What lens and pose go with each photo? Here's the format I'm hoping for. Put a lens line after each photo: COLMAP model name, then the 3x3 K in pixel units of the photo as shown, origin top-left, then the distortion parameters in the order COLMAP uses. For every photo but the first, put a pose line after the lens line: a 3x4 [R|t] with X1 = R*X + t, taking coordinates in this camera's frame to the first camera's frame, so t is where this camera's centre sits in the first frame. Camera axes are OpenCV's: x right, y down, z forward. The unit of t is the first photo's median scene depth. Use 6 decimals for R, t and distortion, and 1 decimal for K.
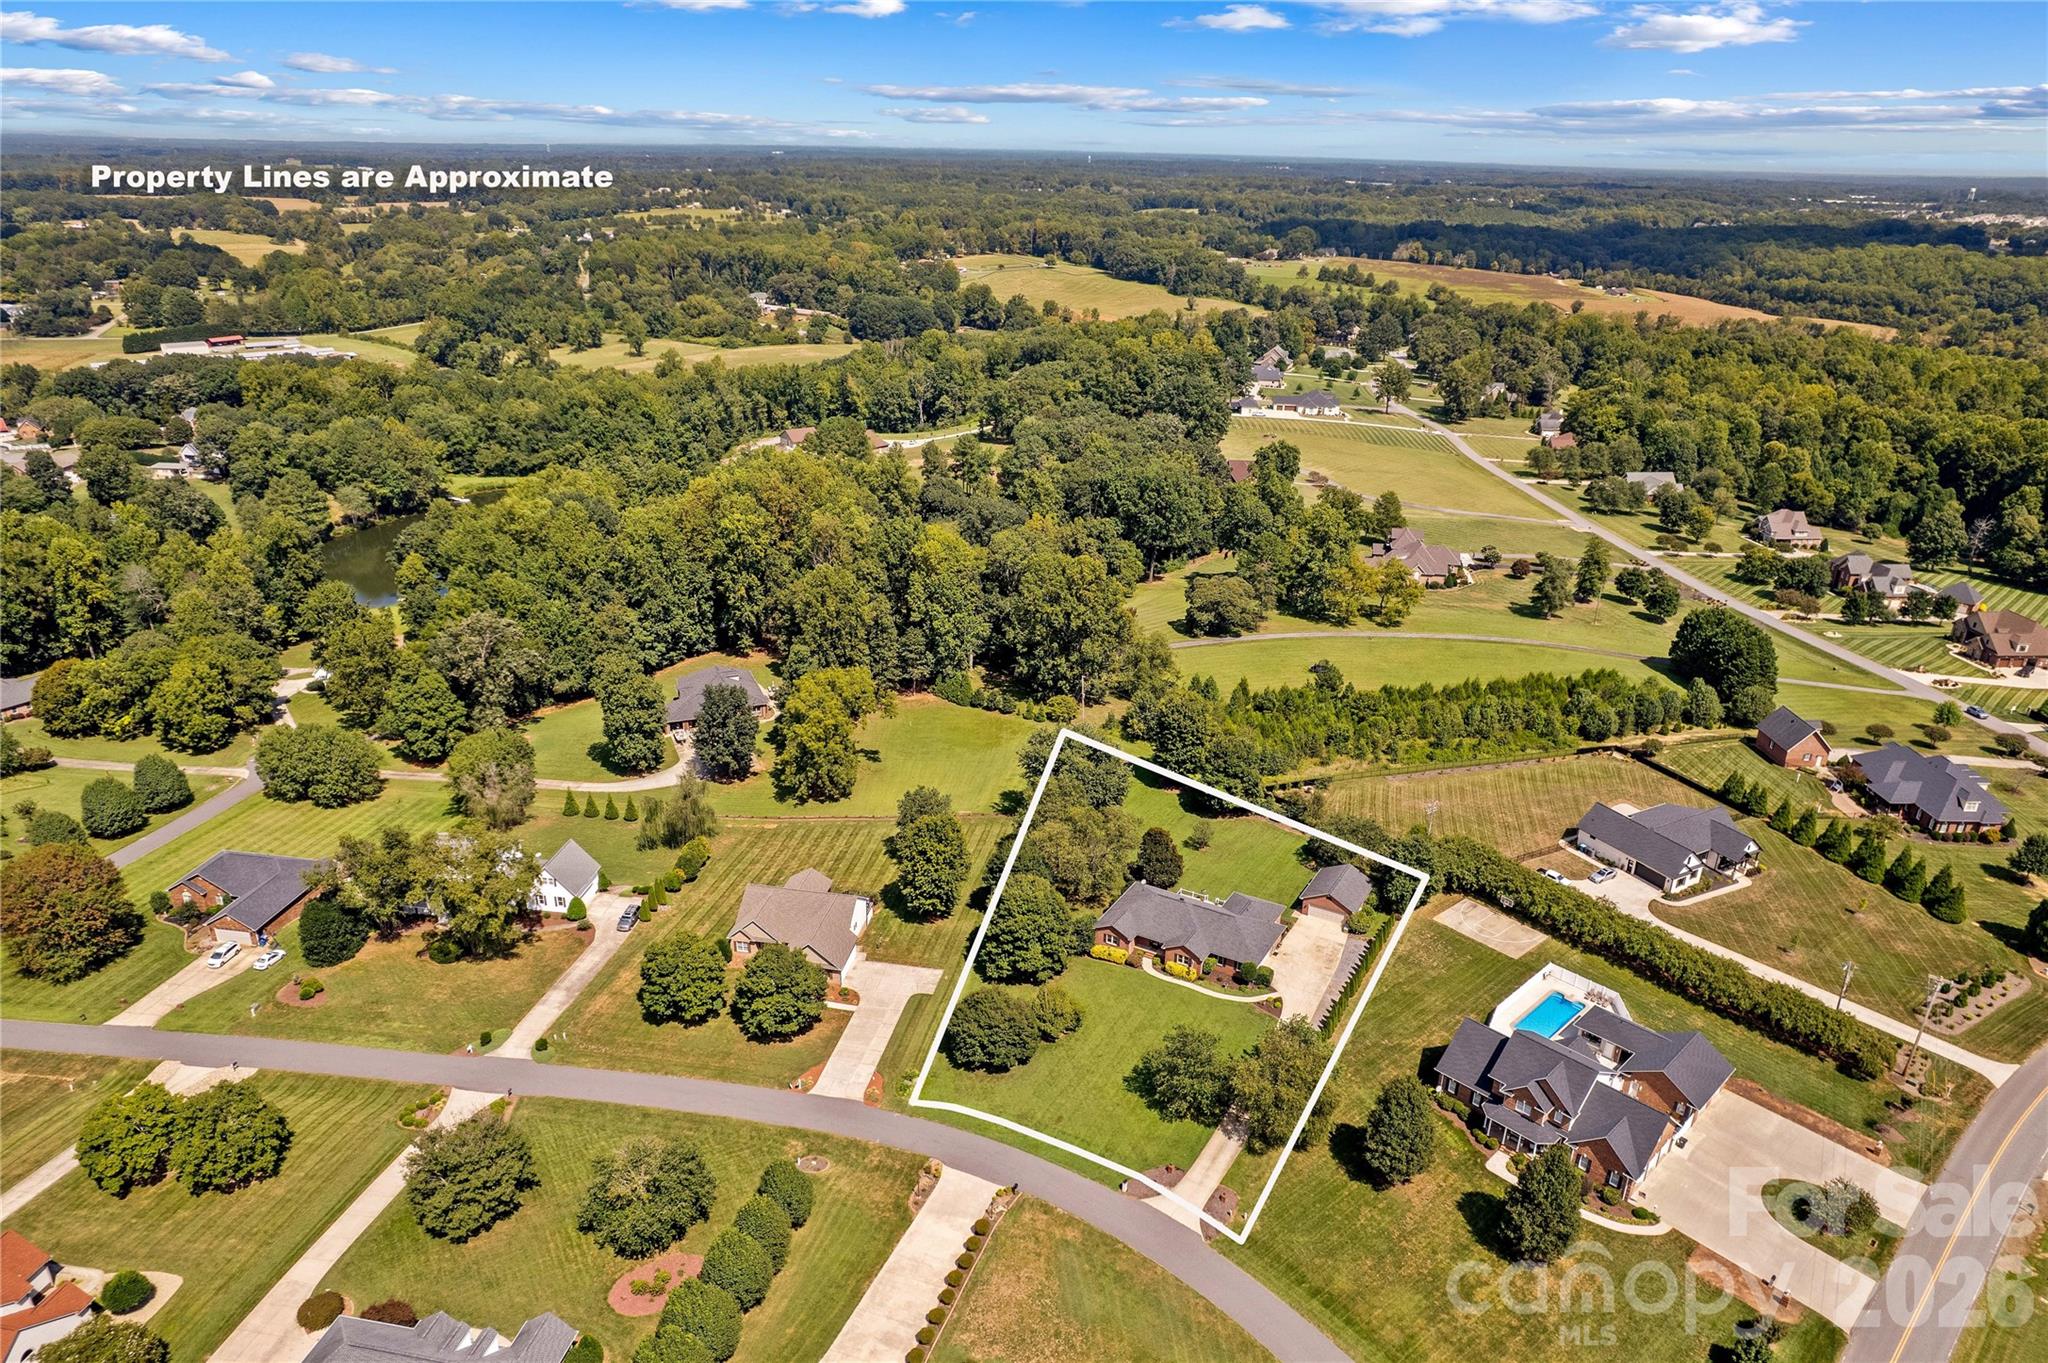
lens RADIAL K [[1263.2, 0, 1017.1], [0, 1263.2, 709.6], [0, 0, 1]] dist [-0.047966, 0.028234]
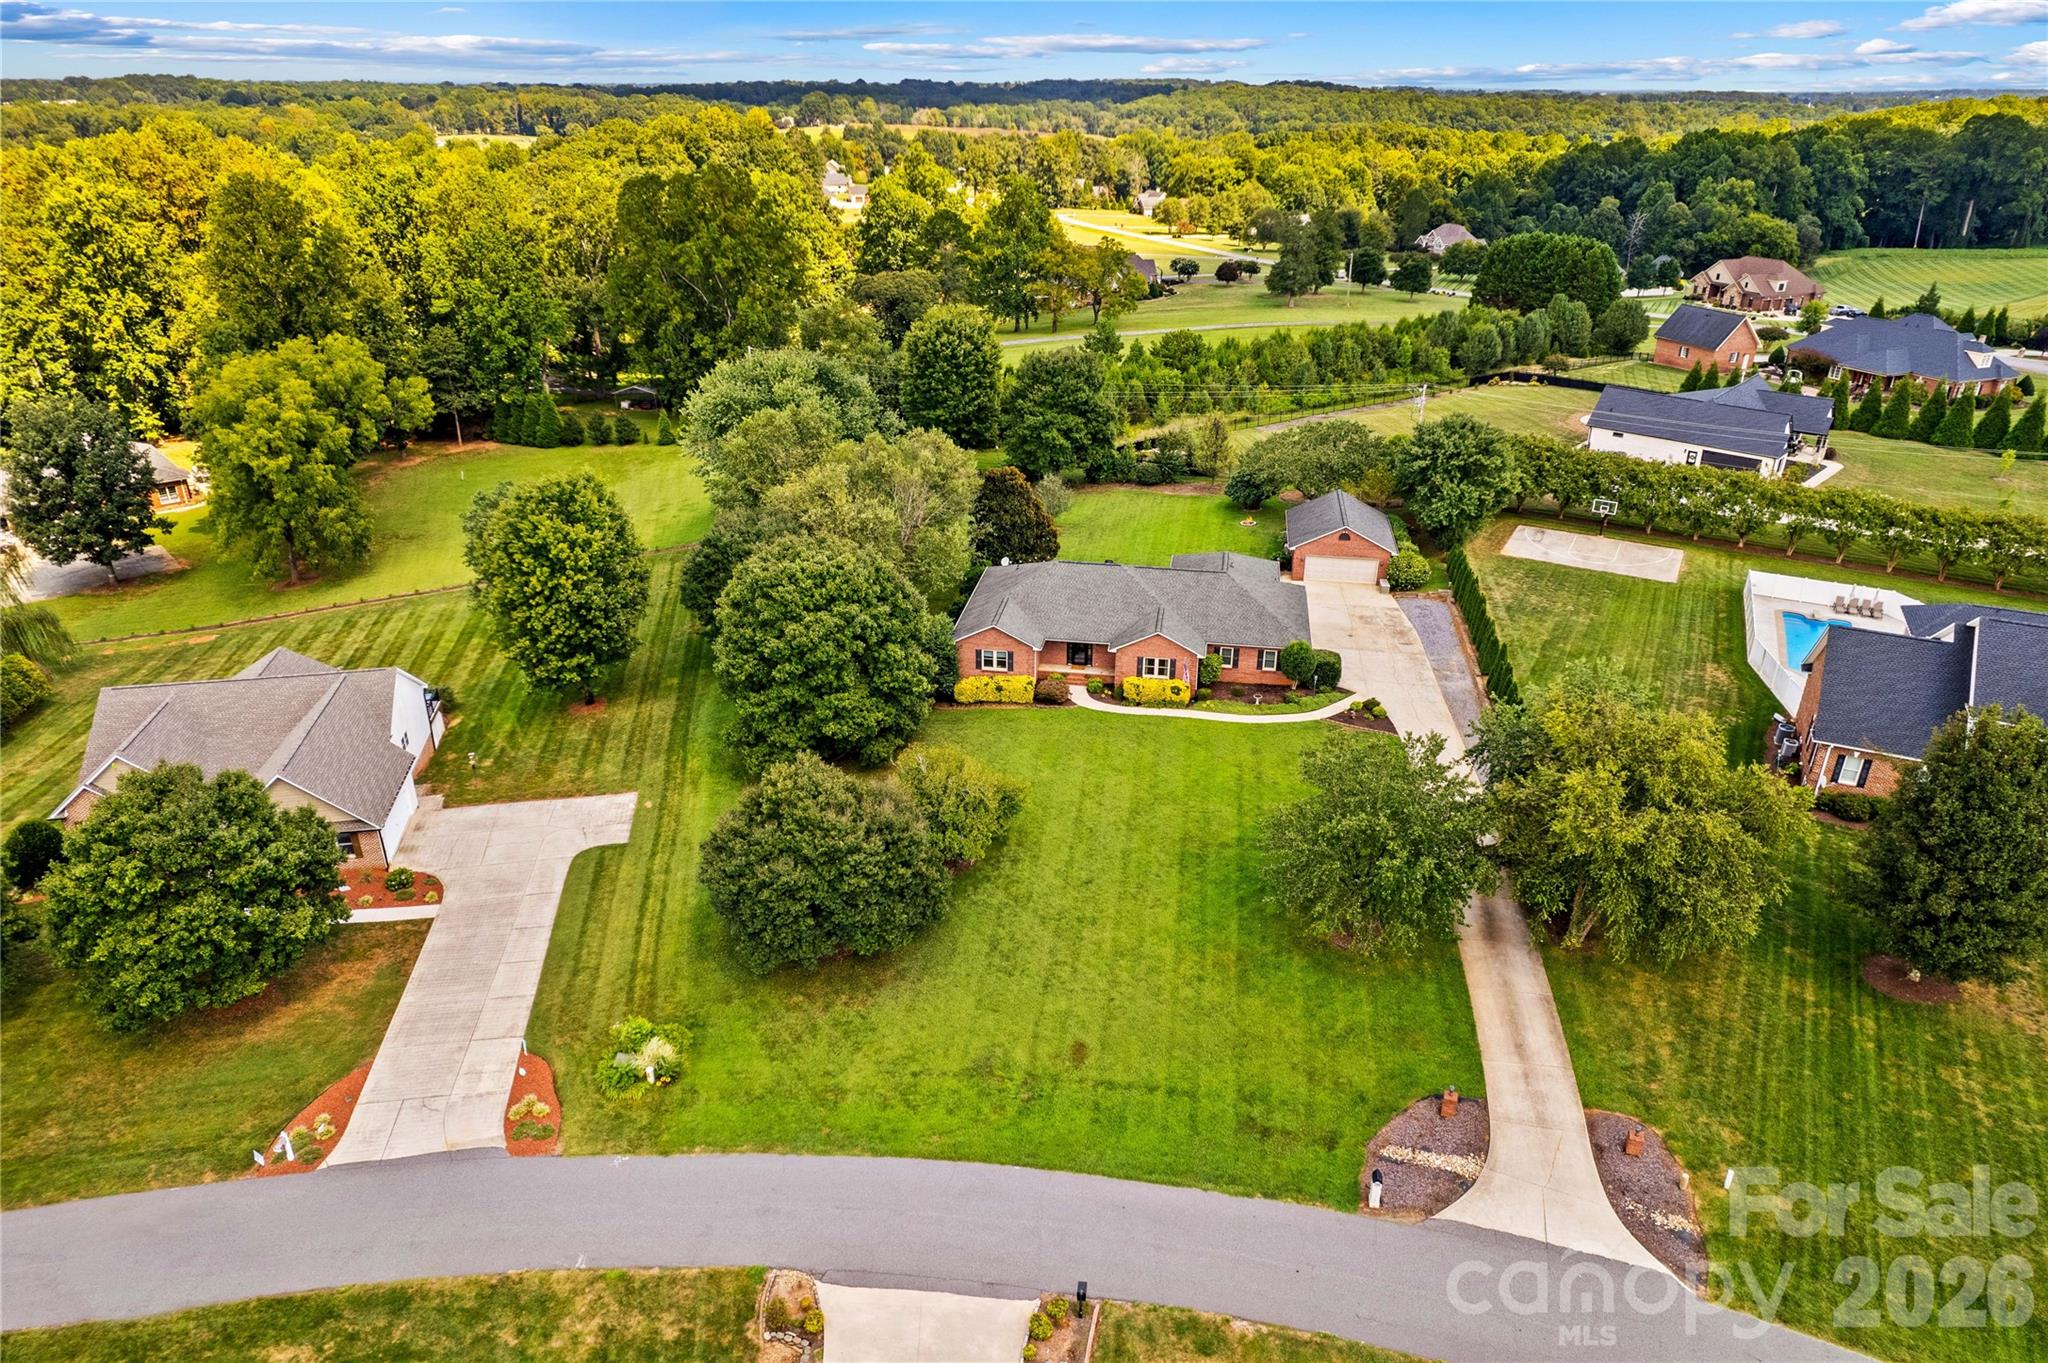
lens RADIAL K [[1263.2, 0, 1017.1], [0, 1263.2, 709.6], [0, 0, 1]] dist [-0.047966, 0.028234]
pose [[0.934181, -0.164842, 0.316437, -0.069069], [0.143803, 0.985605, 0.088899, 0.159710], [-0.326536, -0.037544, 0.944439, 0.550466]]
